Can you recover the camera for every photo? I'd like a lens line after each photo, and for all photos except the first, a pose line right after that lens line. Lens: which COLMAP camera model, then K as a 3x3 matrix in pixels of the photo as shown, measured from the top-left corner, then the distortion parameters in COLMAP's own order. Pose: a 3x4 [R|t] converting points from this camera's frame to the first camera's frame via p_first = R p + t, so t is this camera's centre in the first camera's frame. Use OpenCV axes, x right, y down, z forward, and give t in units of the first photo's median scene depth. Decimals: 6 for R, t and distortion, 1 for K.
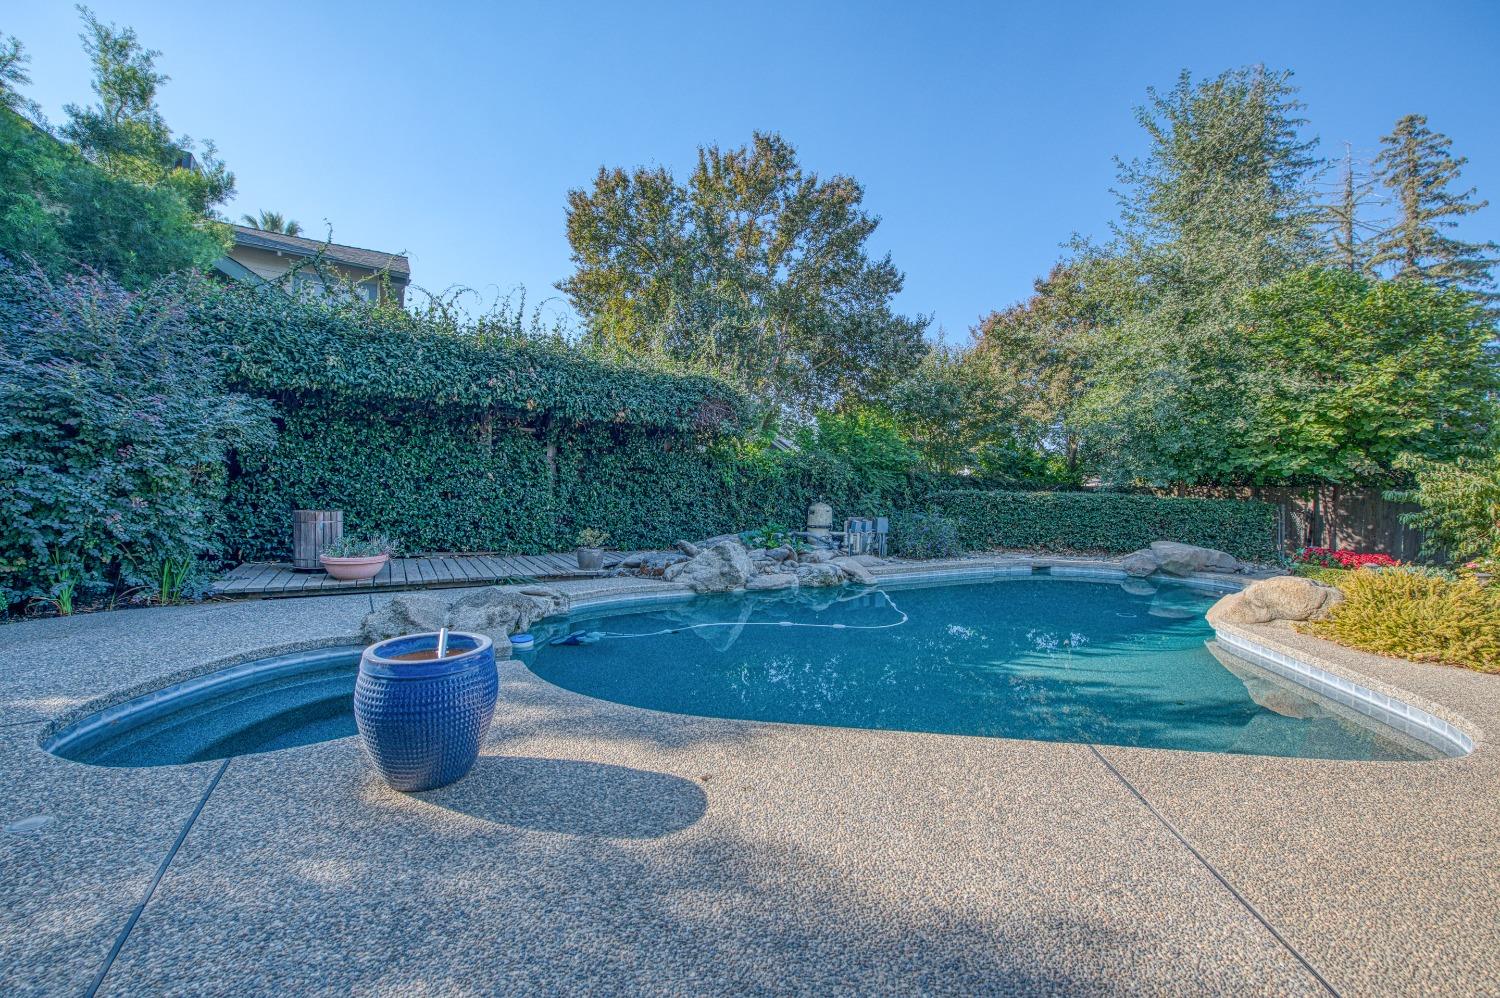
lens RADIAL K [[590.7, 0, 748.9], [0, 590.7, 501.3], [0, 0, 1]] dist [-0.017420, -0.001079]
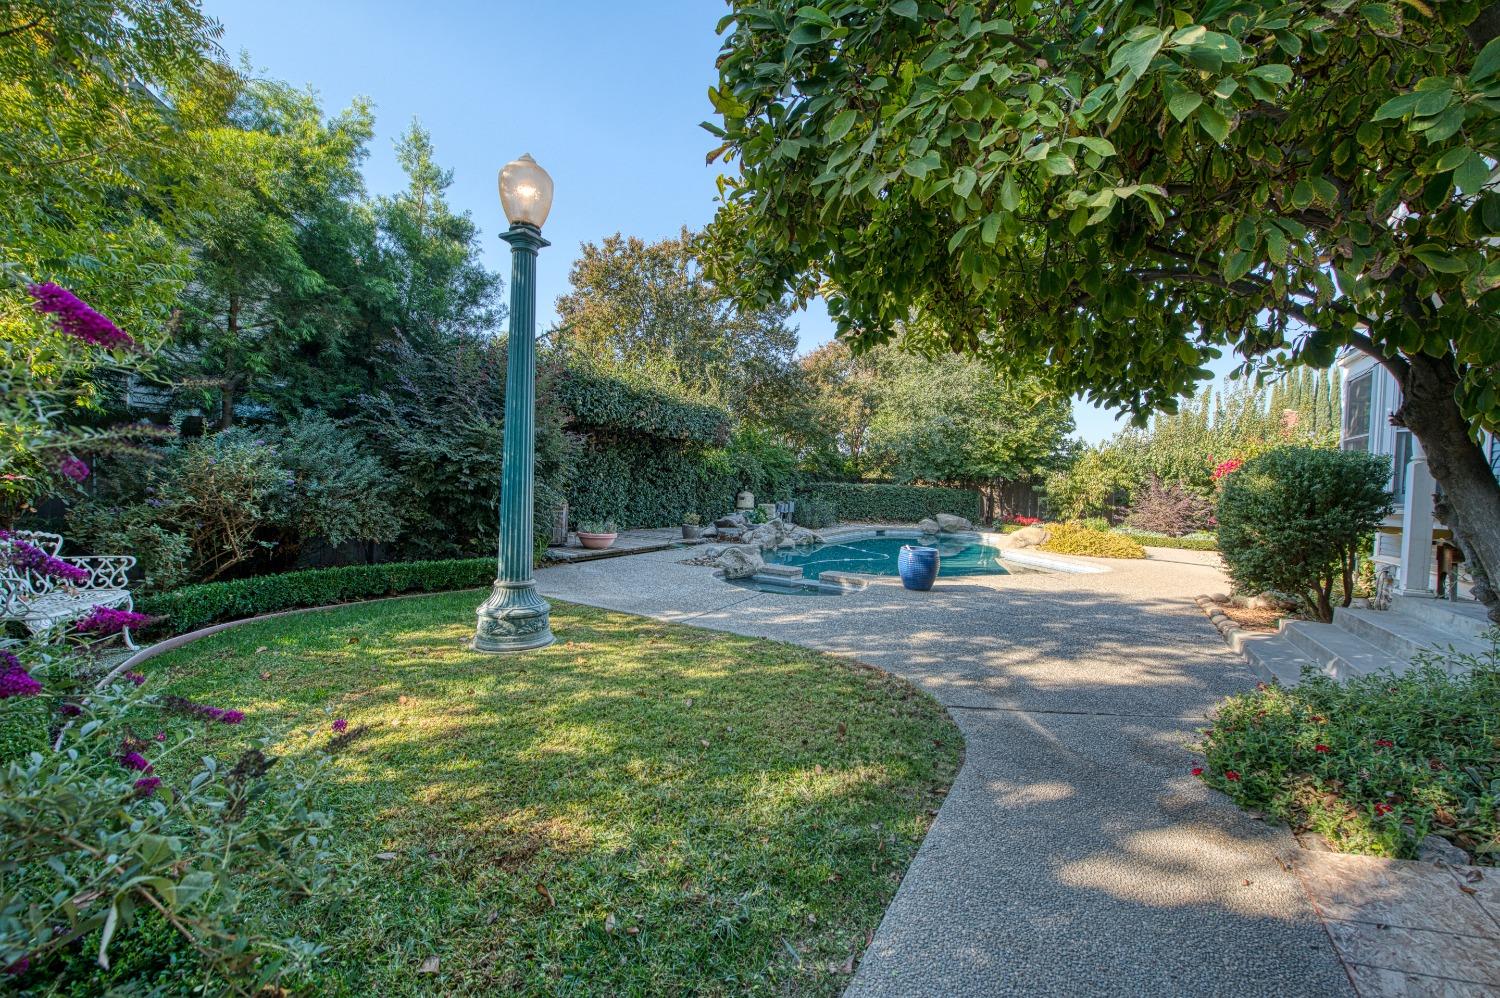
lens RADIAL K [[590.7, 0, 737.9], [0, 590.7, 496.1], [0, 0, 1]] dist [-0.017420, -0.001079]
pose [[0.893856, -0.006495, 0.448308, -0.626498], [-0.004564, 0.999711, 0.023583, -0.023623], [-0.448331, -0.023126, 0.893568, -0.306781]]
